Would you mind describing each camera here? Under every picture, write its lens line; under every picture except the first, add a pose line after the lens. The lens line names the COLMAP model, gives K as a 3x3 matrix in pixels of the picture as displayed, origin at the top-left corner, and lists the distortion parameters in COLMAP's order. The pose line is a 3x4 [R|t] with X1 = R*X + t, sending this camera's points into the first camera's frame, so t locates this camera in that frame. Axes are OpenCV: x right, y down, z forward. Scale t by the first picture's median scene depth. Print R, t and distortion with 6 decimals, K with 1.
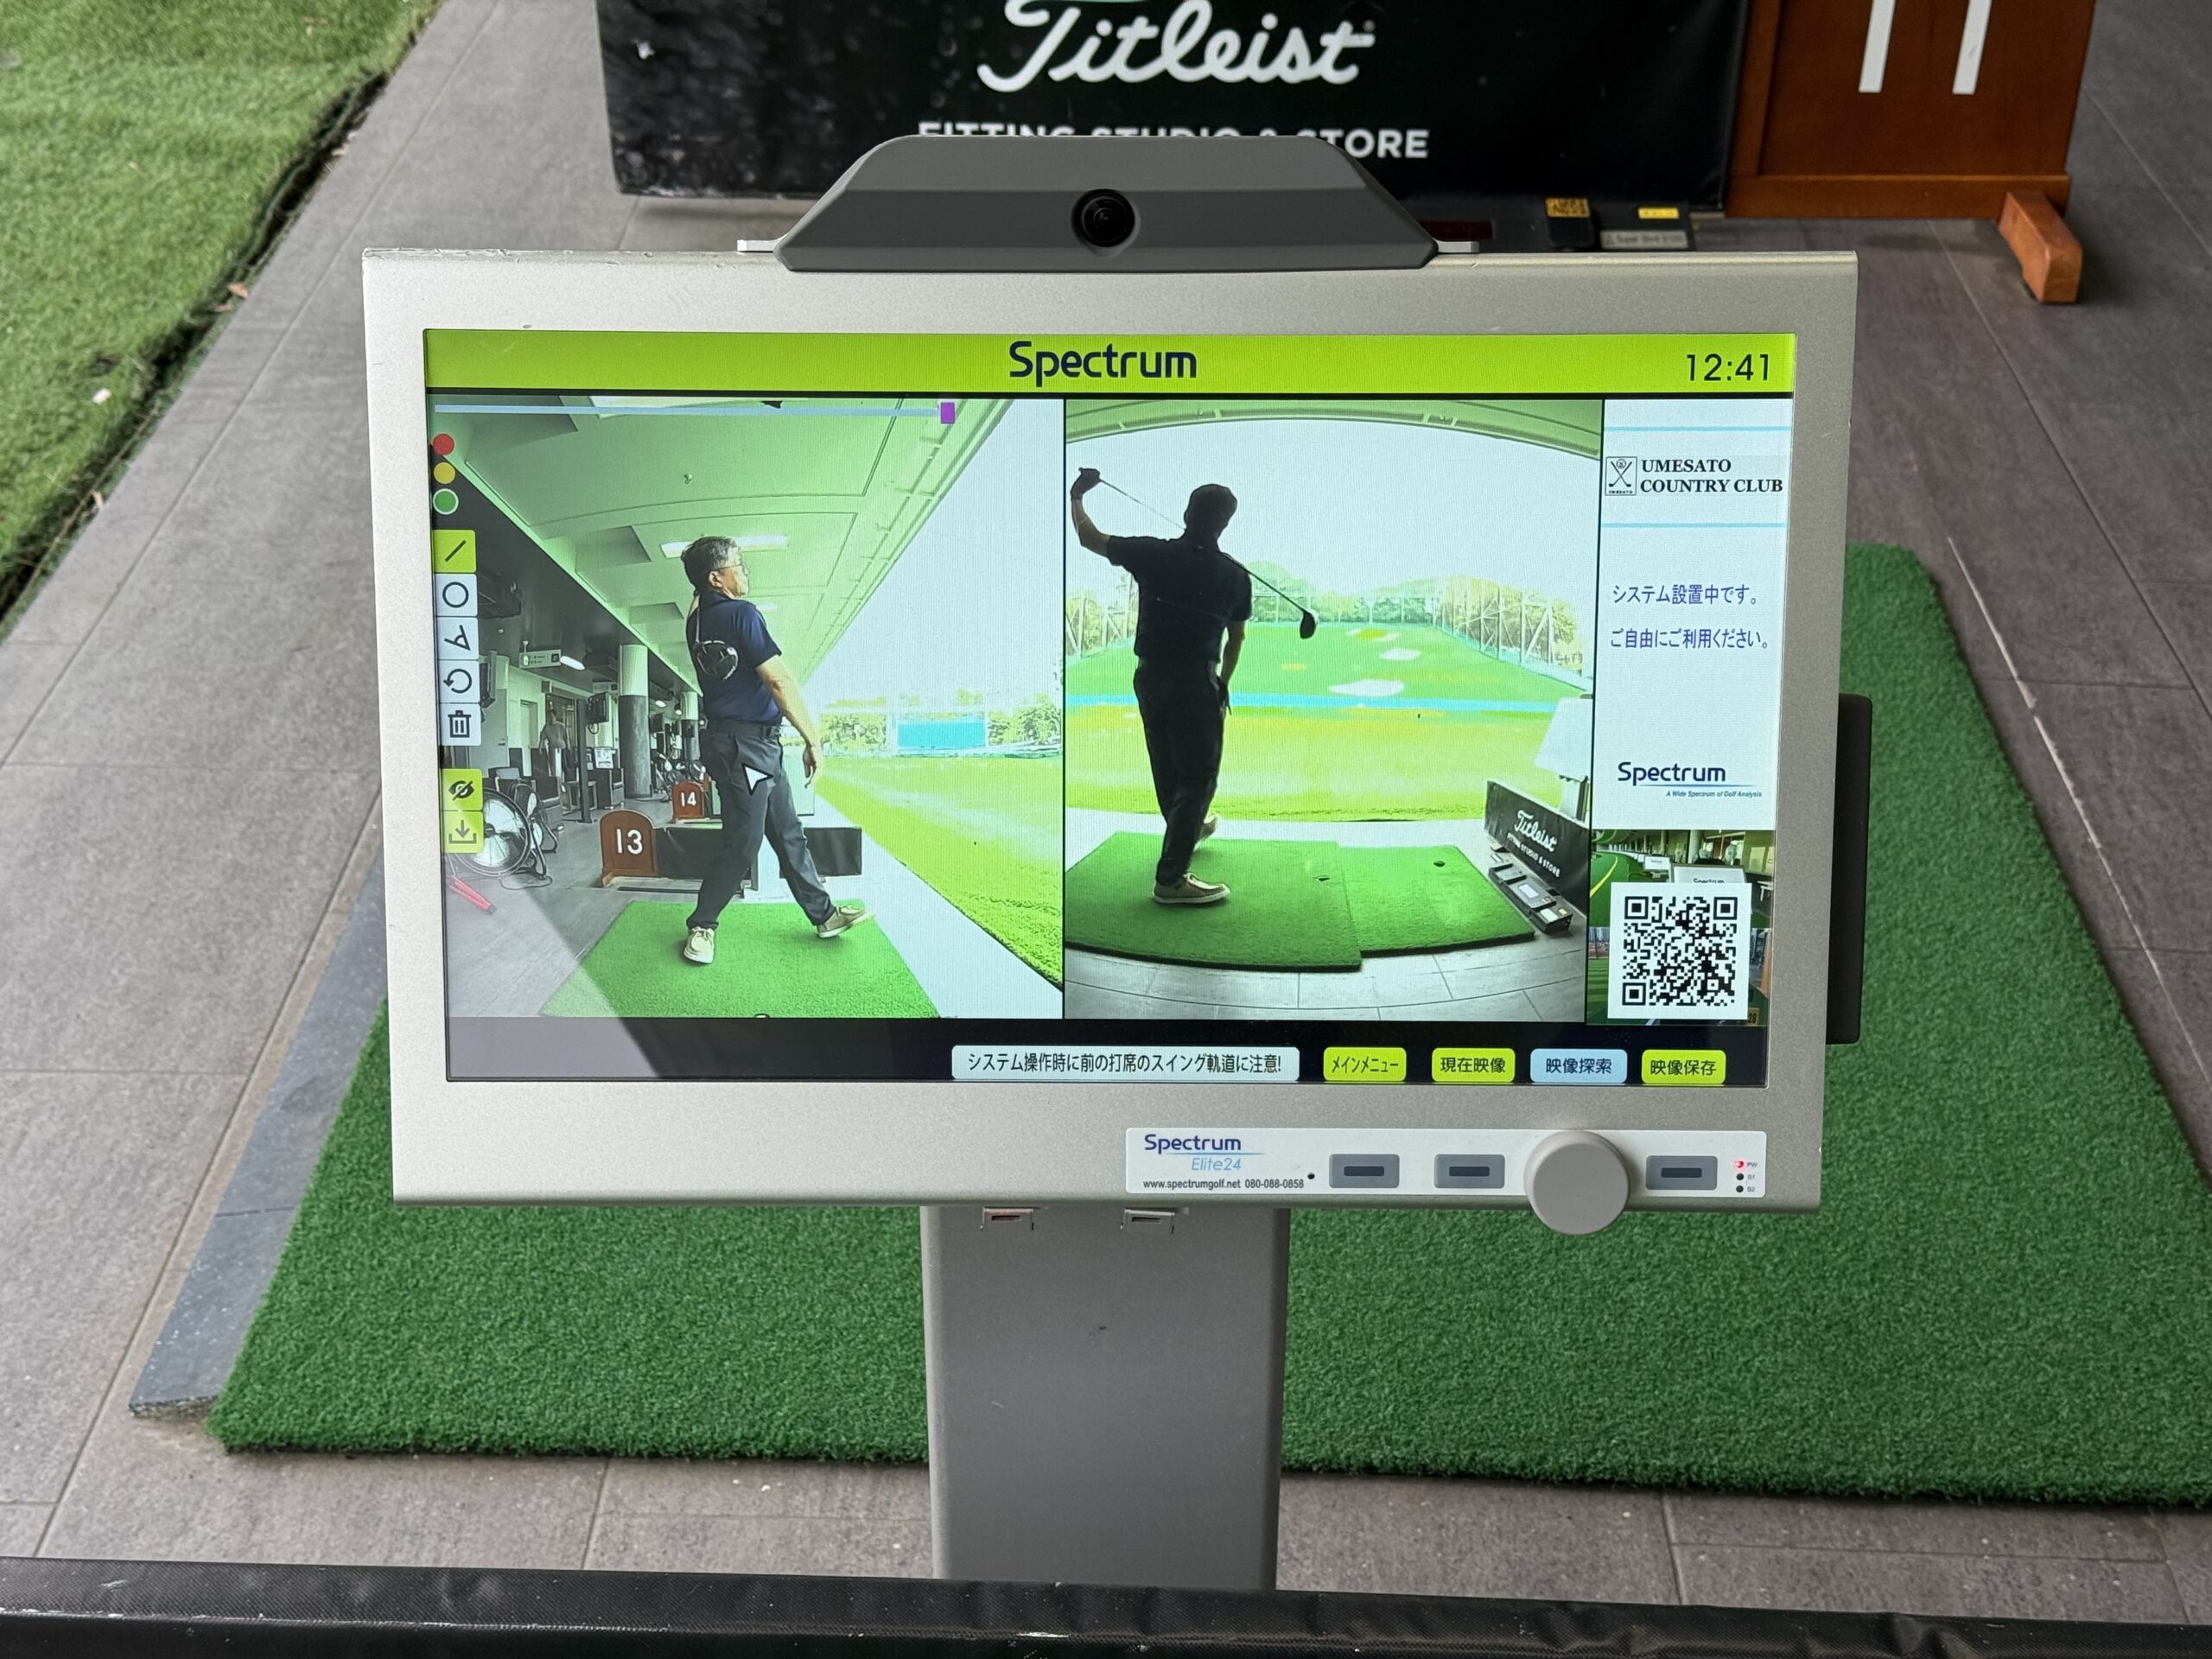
lens RADIAL K [[3056.8, 0, 1106.0], [0, 3056.8, 829.5], [0, 0, 1]] dist [0.154660, -0.263472]
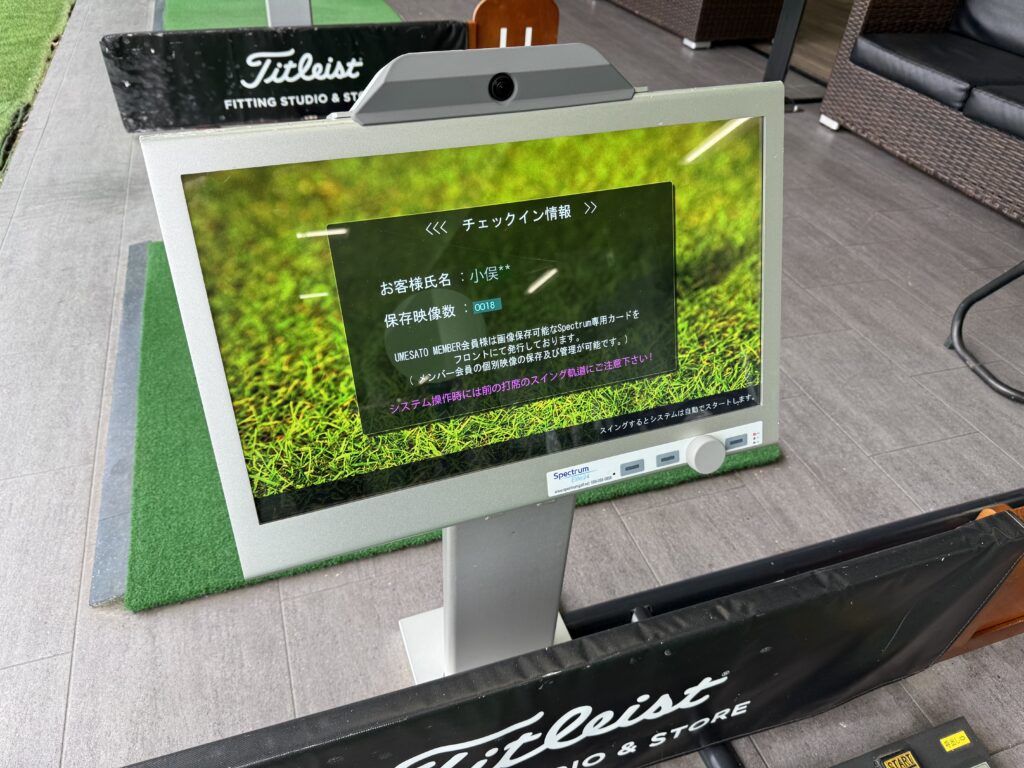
lens RADIAL K [[731.7, 0, 506.4], [0, 731.7, 386.0], [0, 0, 1]] dist [-0.005098, -0.008146]
pose [[0.936826, -0.194059, 0.291030, -0.065610], [0.148927, 0.974102, 0.170135, -0.027515], [-0.316509, -0.116044, 0.941465, 0.167191]]
